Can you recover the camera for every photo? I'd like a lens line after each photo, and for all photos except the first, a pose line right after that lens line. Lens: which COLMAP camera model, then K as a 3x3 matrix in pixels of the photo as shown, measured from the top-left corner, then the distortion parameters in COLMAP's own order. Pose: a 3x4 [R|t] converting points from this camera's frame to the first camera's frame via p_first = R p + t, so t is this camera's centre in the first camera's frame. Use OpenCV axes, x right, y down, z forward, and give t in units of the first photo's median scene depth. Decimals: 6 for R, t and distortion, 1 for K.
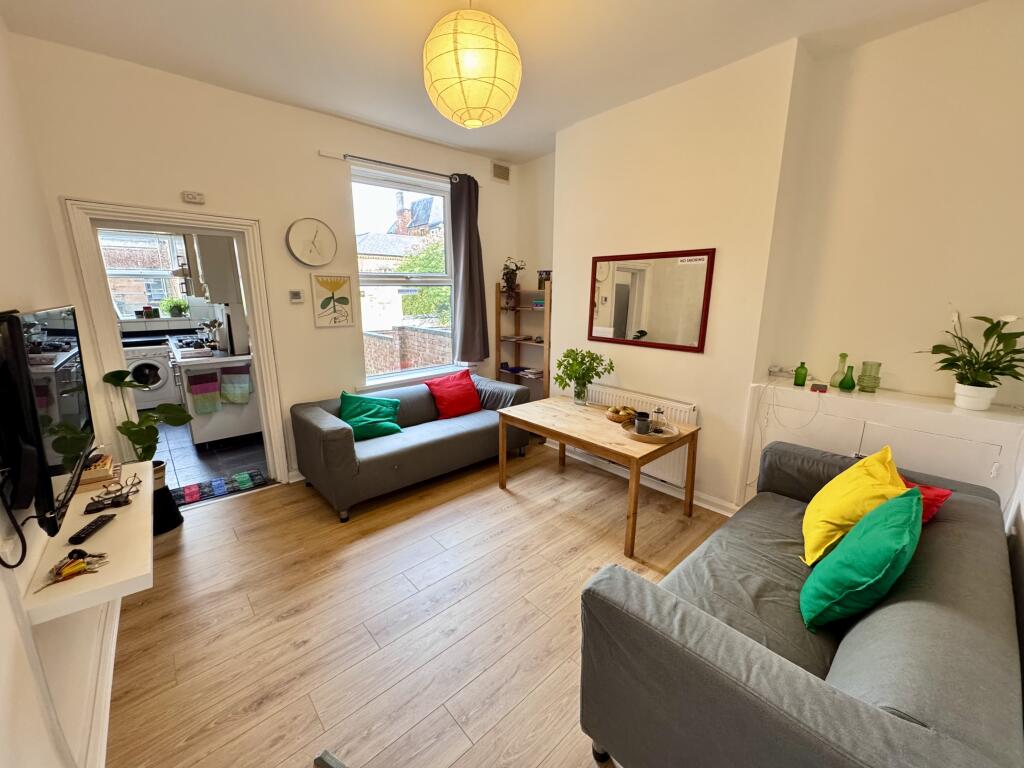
lens RADIAL K [[405.6, 0, 512.0], [0, 405.6, 384.0], [0, 0, 1]] dist [-0.007560, -0.000151]
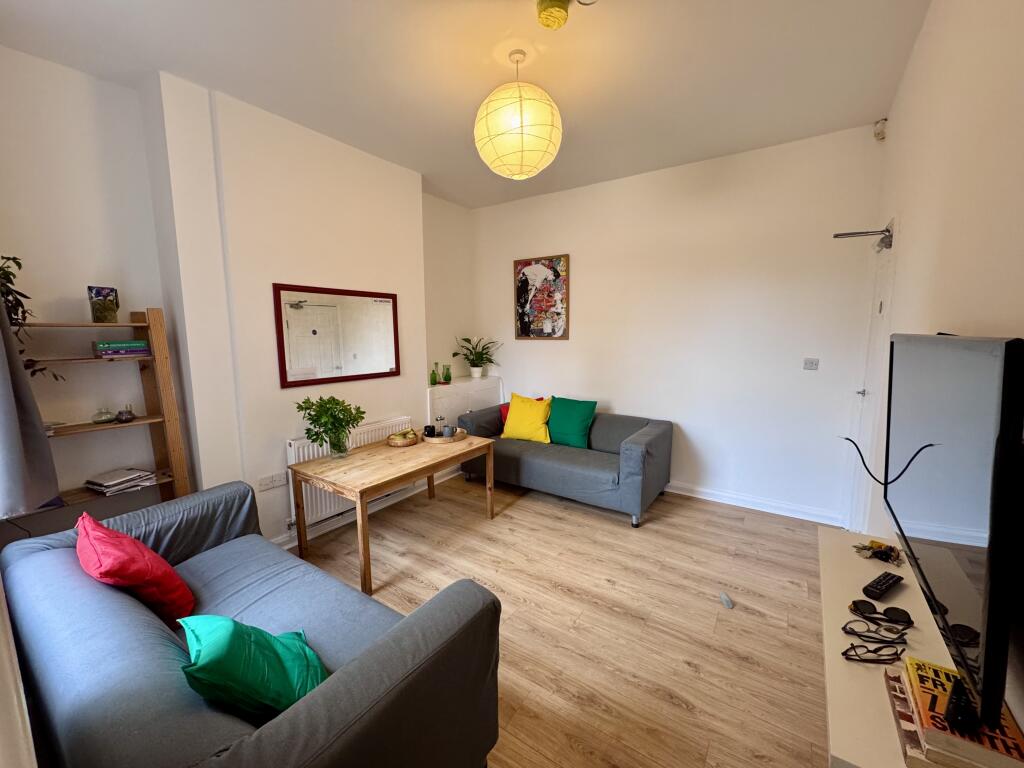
lens RADIAL K [[405.6, 0, 512.0], [0, 405.6, 384.0], [0, 0, 1]] dist [-0.007560, -0.000151]
pose [[-0.237032, -0.124348, 0.963511, -0.829472], [0.221074, 0.958851, 0.178132, -0.196728], [-0.946014, 0.255231, -0.199788, 0.925348]]
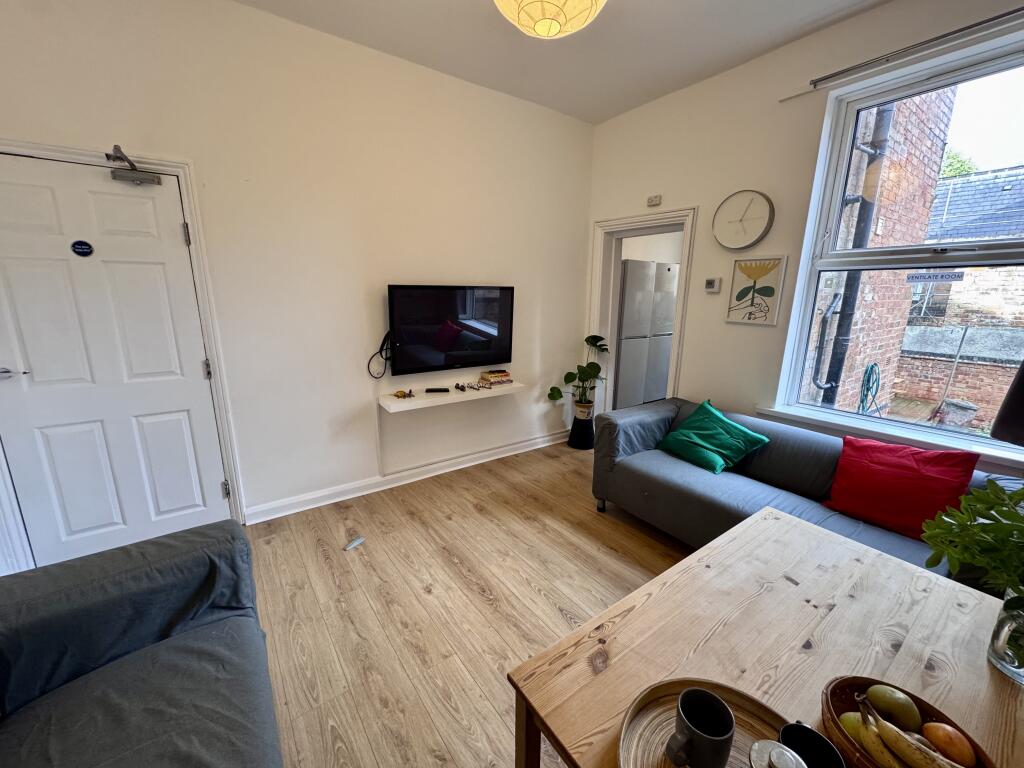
lens RADIAL K [[405.6, 0, 512.0], [0, 405.6, 384.0], [0, 0, 1]] dist [-0.007560, -0.000151]
pose [[-0.103058, 0.219369, -0.970184, 0.491701], [-0.229650, 0.943777, 0.237793, -0.136181], [0.967802, 0.247309, -0.046885, 0.747916]]
